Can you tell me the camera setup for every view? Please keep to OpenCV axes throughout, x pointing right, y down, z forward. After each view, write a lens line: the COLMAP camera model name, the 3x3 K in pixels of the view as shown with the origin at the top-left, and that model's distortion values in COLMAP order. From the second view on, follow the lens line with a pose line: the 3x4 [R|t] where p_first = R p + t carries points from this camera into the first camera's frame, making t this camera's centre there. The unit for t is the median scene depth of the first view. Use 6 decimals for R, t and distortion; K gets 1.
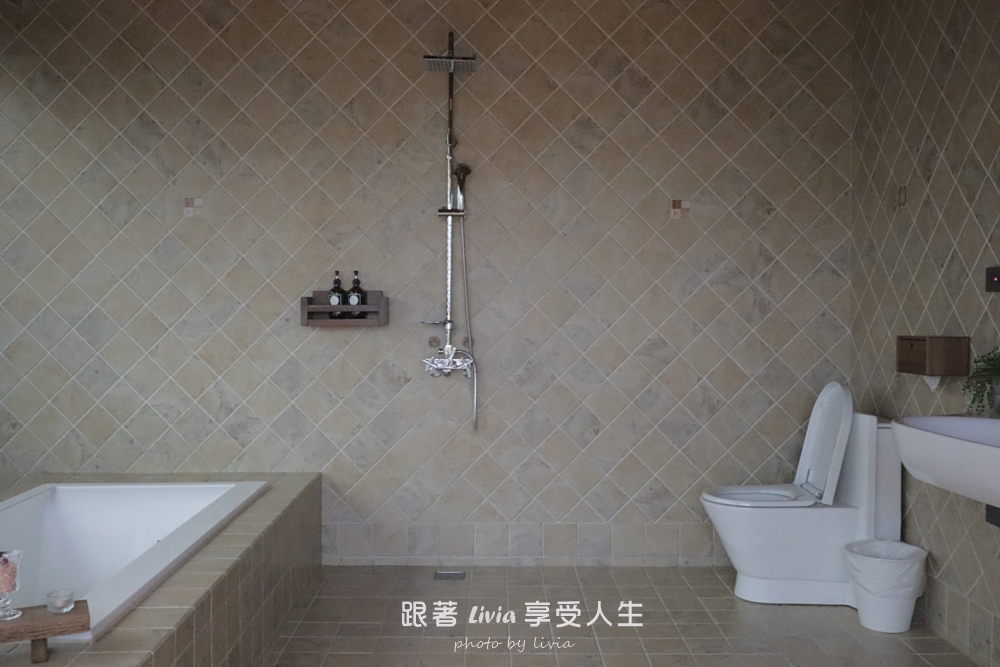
lens RADIAL K [[975.5, 0, 500.2], [0, 975.5, 320.1], [0, 0, 1]] dist [0.018986, 0.000365]
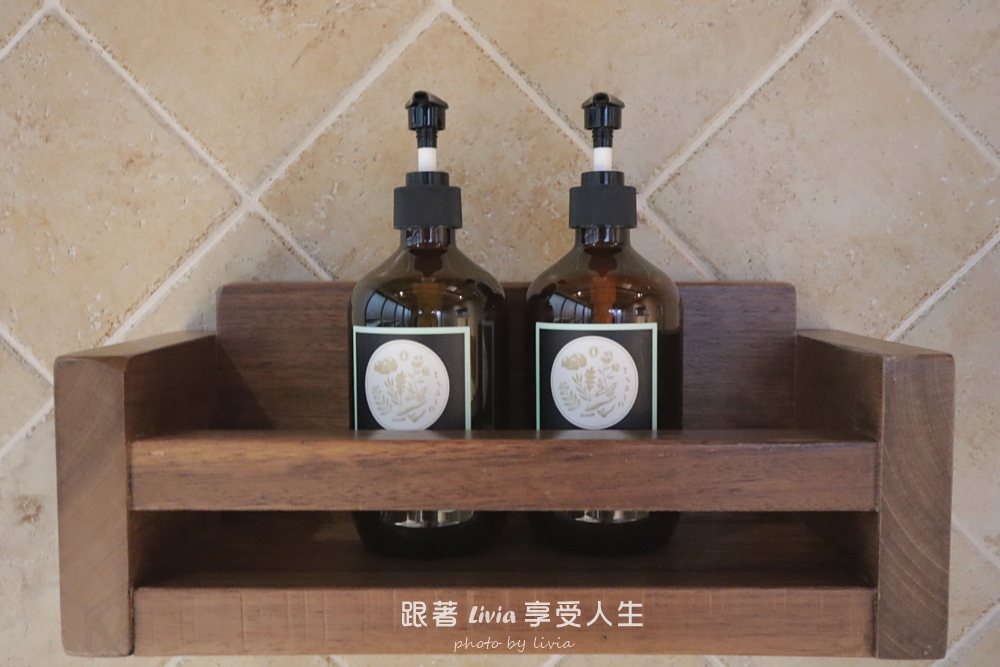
lens RADIAL K [[975.5, 0, 500.2], [0, 975.5, 320.1], [0, 0, 1]] dist [0.018986, 0.000365]
pose [[0.999804, -0.001180, -0.019787, -0.152865], [0.002100, 0.998913, 0.046559, -0.030497], [0.019711, -0.046592, 0.998720, 0.870314]]
